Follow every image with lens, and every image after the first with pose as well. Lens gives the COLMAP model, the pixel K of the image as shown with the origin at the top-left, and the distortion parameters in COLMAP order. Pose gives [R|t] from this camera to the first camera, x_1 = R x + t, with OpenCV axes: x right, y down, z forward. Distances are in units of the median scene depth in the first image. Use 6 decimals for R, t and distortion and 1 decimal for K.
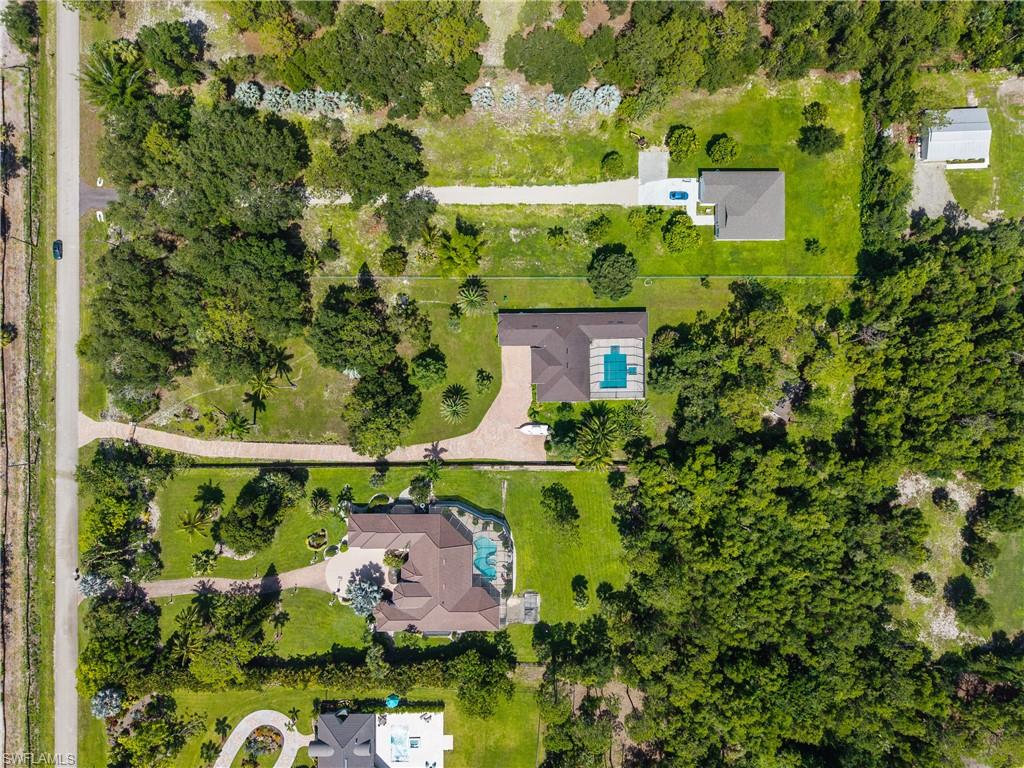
lens RADIAL K [[698.1, 0, 502.3], [0, 698.1, 387.2], [0, 0, 1]] dist [0.055263, -0.071481]
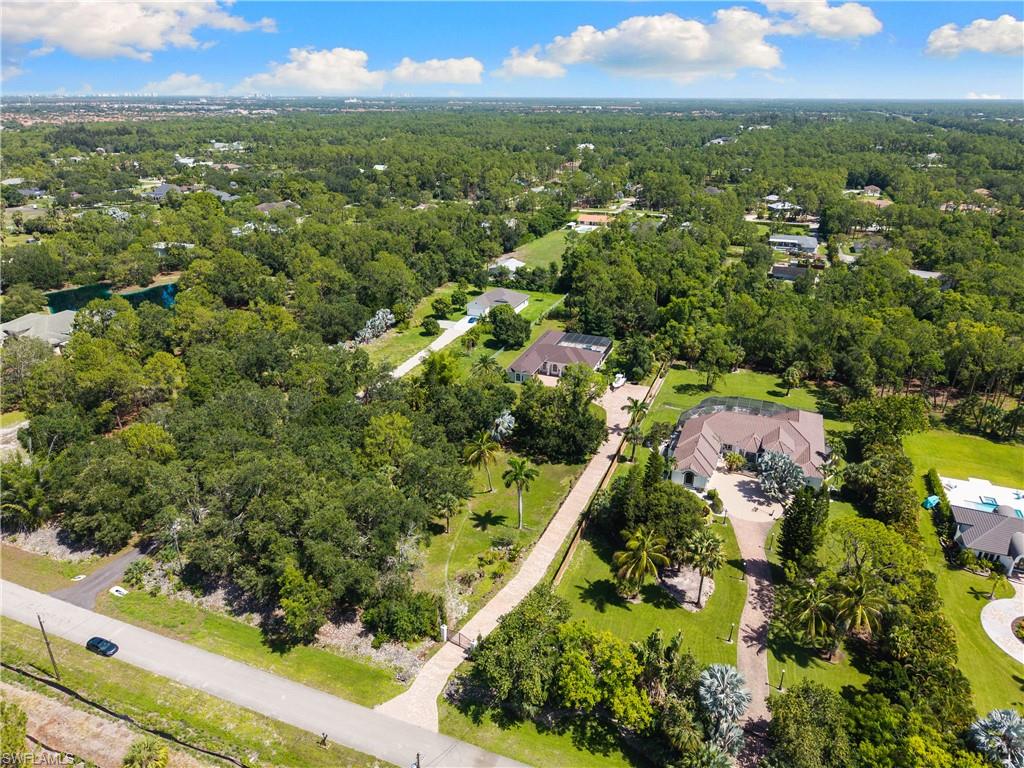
lens RADIAL K [[698.1, 0, 502.3], [0, 698.1, 387.2], [0, 0, 1]] dist [0.055263, -0.071481]
pose [[0.376206, -0.355382, 0.855671, -0.917462], [0.926536, 0.144978, -0.347149, 0.263111], [-0.000683, 0.923409, 0.383816, 0.593279]]
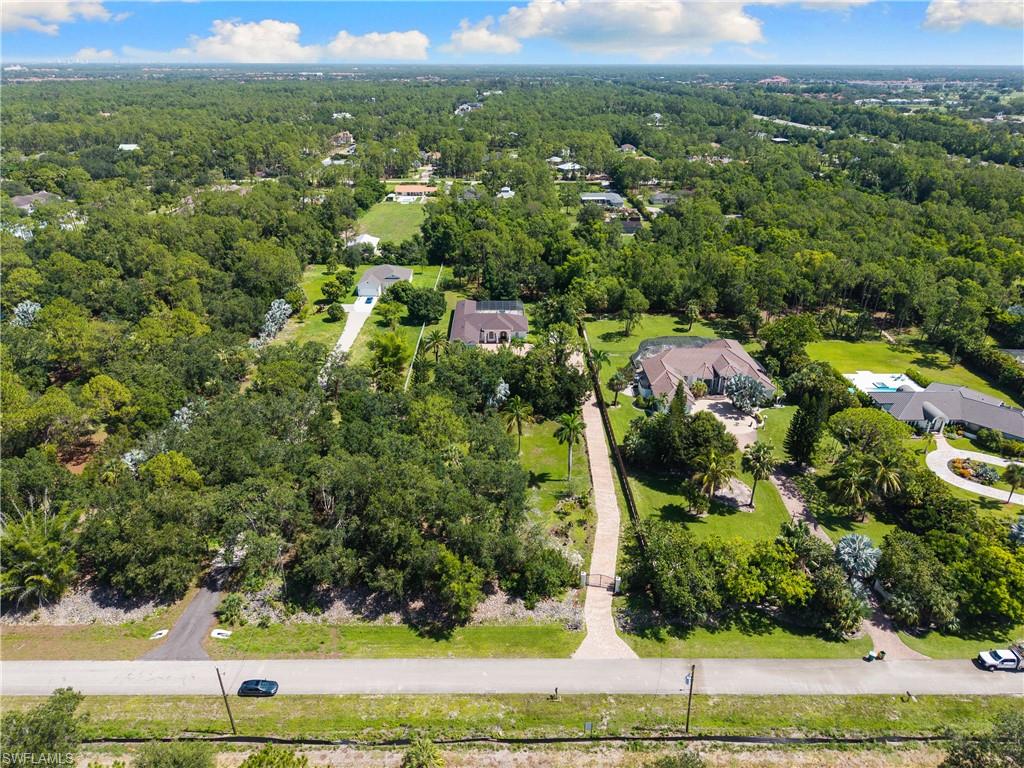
lens RADIAL K [[698.1, 0, 502.3], [0, 698.1, 387.2], [0, 0, 1]] dist [0.055263, -0.071481]
pose [[-0.000386, -0.422997, 0.906131, -1.006815], [0.999994, -0.003396, -0.001159, -0.019665], [0.003567, 0.906124, 0.422996, 0.580811]]
